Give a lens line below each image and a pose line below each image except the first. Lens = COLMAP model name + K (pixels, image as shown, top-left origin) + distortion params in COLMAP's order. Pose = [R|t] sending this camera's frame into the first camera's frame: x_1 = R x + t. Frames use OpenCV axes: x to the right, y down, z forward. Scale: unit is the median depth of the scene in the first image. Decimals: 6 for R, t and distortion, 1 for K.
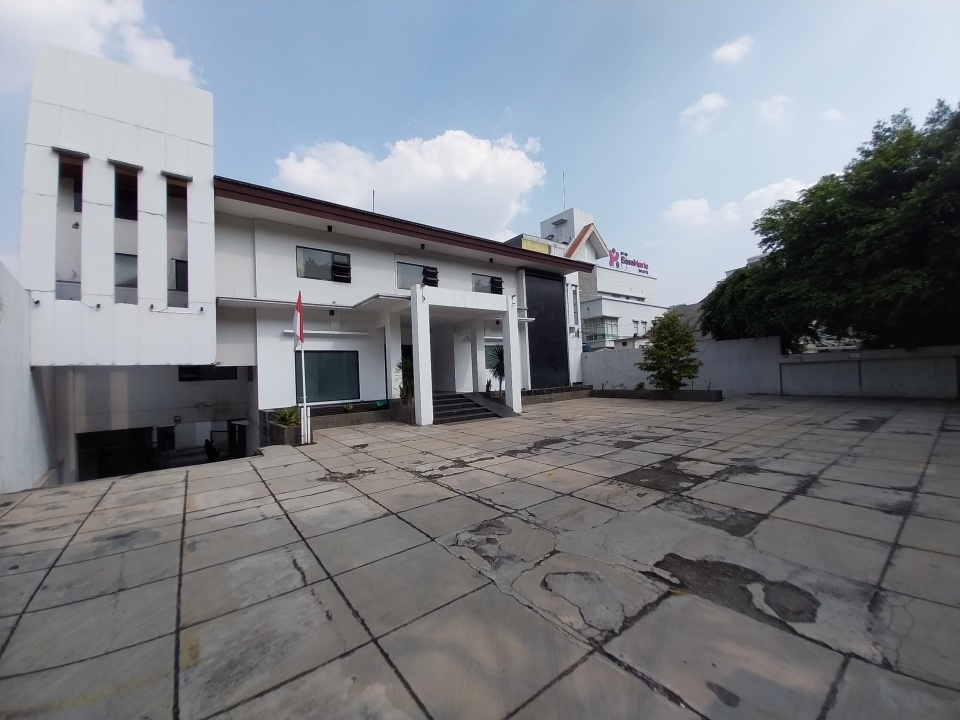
lens RADIAL K [[377.0, 0, 490.3], [0, 377.0, 362.7], [0, 0, 1]] dist [0.027721, -0.019167]
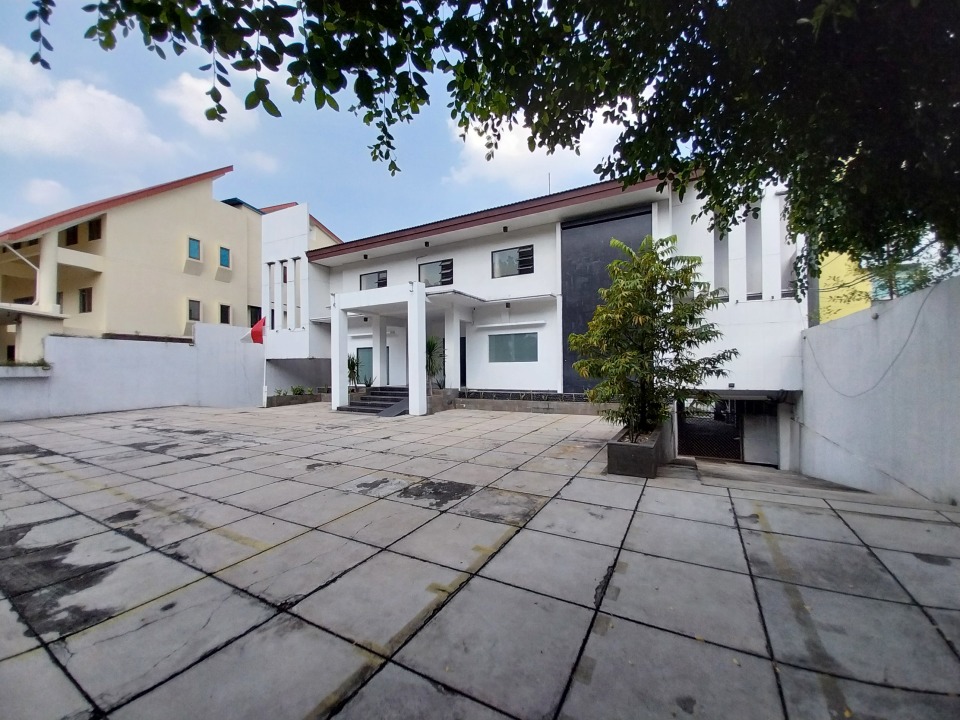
lens RADIAL K [[377.0, 0, 490.3], [0, 377.0, 362.7], [0, 0, 1]] dist [0.027721, -0.019167]
pose [[0.402057, 0.029911, -0.915126, 1.024868], [0.020803, 0.998910, 0.041789, -0.024465], [0.915378, -0.035839, 0.400997, 0.874287]]
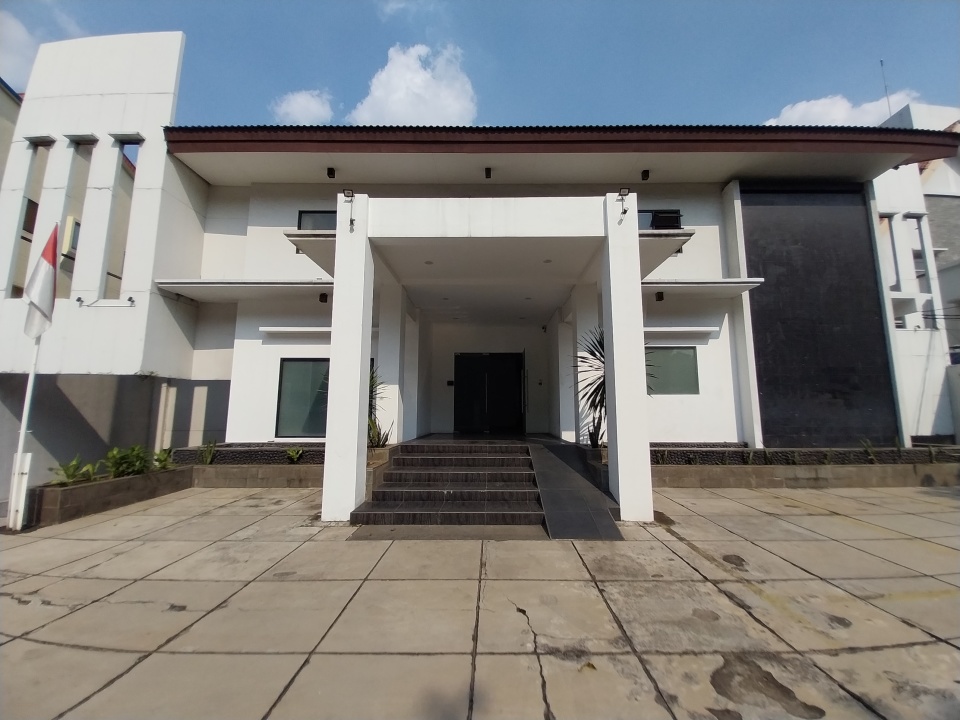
lens RADIAL K [[377.0, 0, 490.3], [0, 377.0, 362.7], [0, 0, 1]] dist [0.027721, -0.019167]
pose [[0.785434, -0.032370, -0.618098, 0.196865], [-0.016597, 0.997171, -0.073312, 0.020112], [0.618722, 0.067840, 0.782675, 0.692990]]
